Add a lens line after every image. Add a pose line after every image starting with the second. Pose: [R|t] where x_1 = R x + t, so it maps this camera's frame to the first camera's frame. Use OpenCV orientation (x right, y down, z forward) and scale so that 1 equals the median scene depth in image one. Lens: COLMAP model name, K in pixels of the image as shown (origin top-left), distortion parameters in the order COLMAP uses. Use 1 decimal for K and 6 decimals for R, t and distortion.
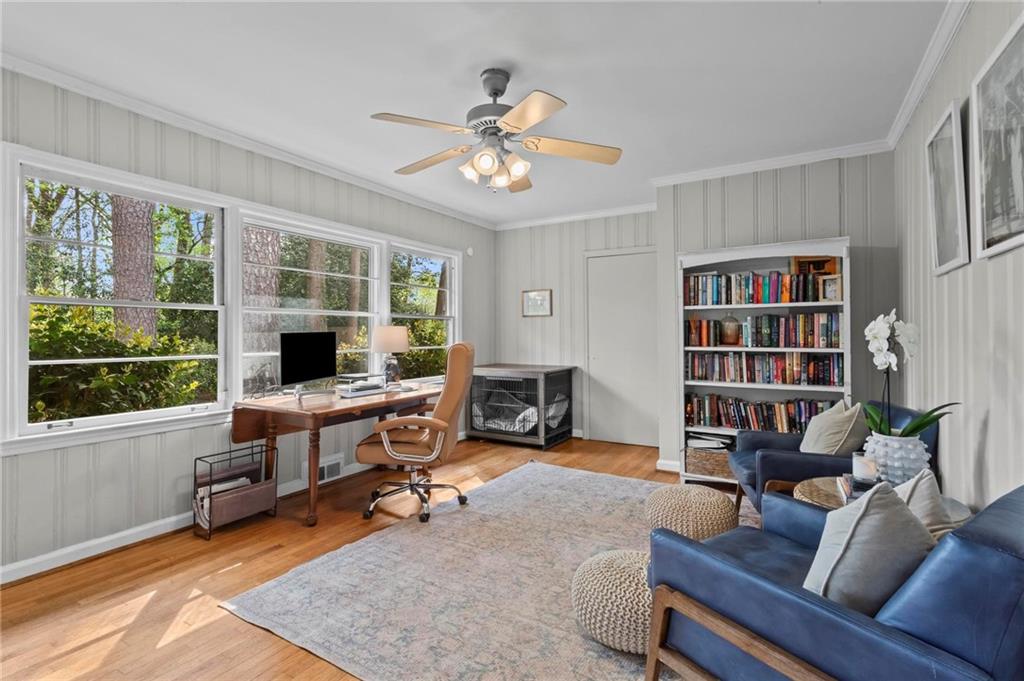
lens RADIAL K [[493.8, 0, 510.3], [0, 493.8, 333.4], [0, 0, 1]] dist [-0.001050, 0.001262]
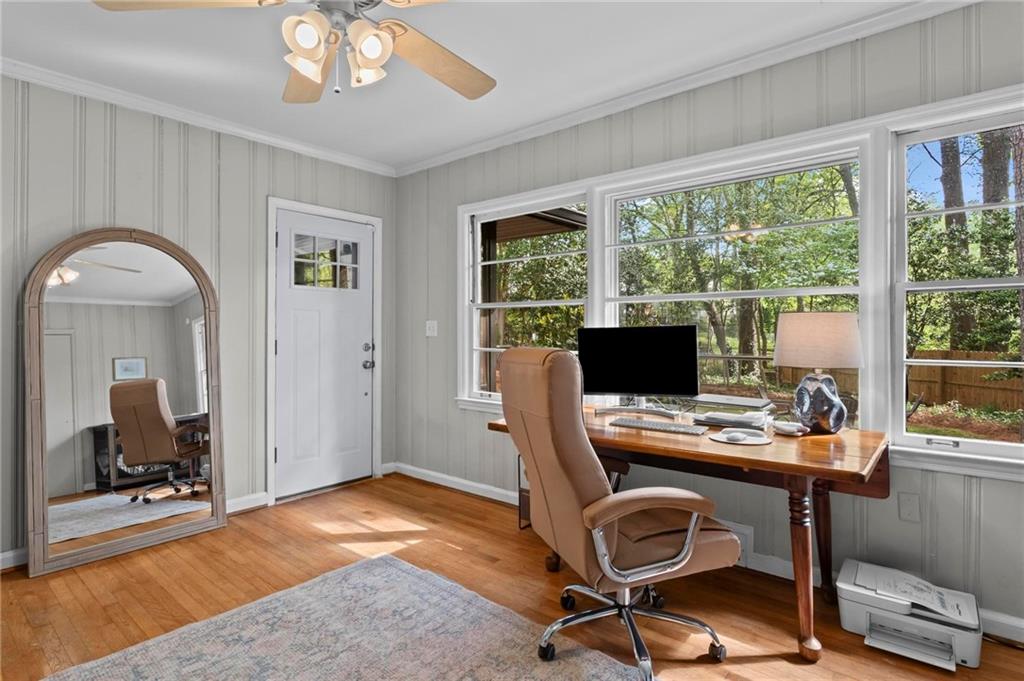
lens RADIAL K [[534.2, 0, 510.9], [0, 534.2, 336.9], [0, 0, 1]] dist [-0.026086, -0.000296]
pose [[-0.170059, 0.008477, -0.985397, 0.591224], [-0.001535, 0.999960, 0.008867, 0.008541], [0.985433, 0.003020, -0.170039, 1.418640]]
